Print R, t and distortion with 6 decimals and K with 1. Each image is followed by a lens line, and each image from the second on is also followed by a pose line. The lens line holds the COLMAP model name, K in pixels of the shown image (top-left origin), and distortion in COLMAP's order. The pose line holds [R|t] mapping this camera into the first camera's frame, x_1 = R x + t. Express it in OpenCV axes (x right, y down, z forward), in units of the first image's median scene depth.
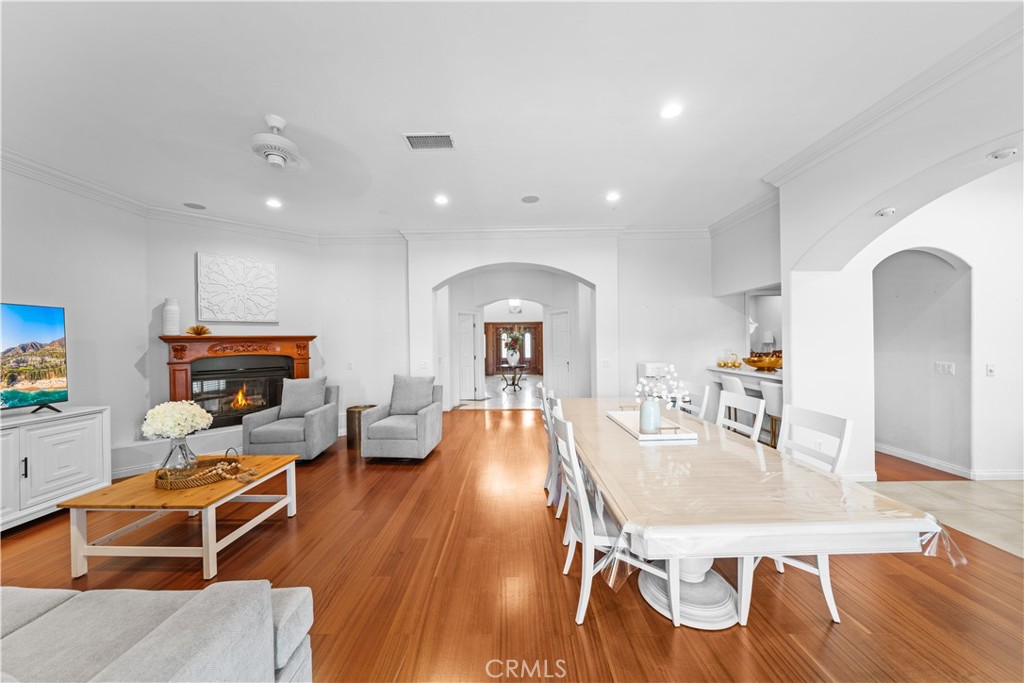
lens RADIAL K [[357.3, 0, 512.0], [0, 357.3, 341.5], [0, 0, 1]] dist [-0.000337, -0.000059]
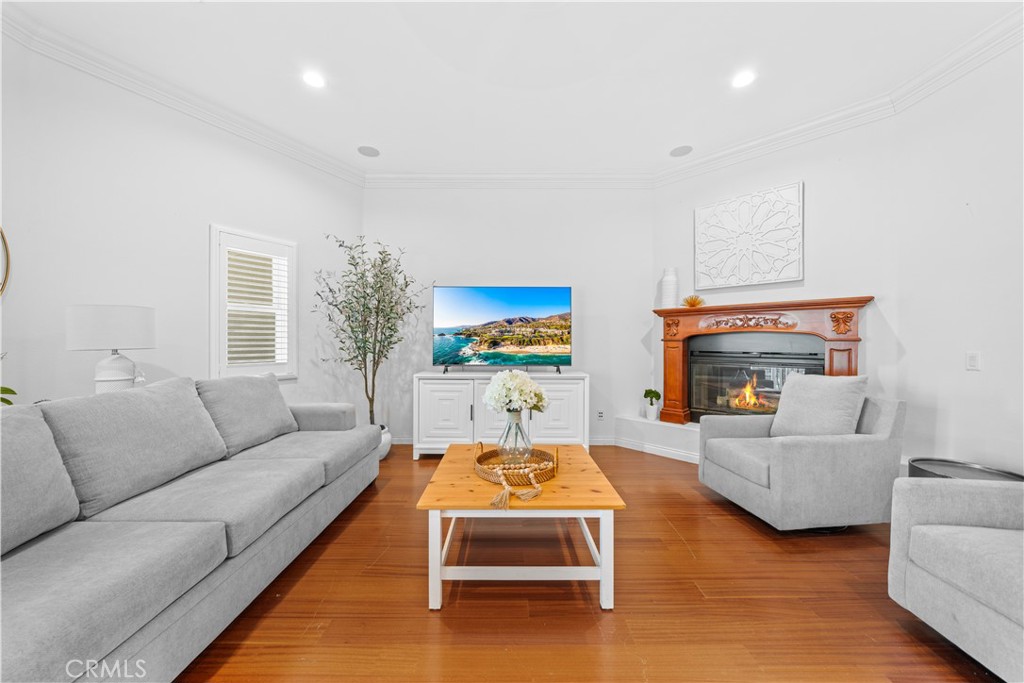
lens RADIAL K [[357.3, 0, 512.0], [0, 357.3, 341.5], [0, 0, 1]] dist [-0.000337, -0.000059]
pose [[-0.030267, 0.033418, -0.998983, -0.028156], [0.013743, 0.999360, 0.033015, 0.029768], [0.999447, -0.012729, -0.030706, 0.629166]]
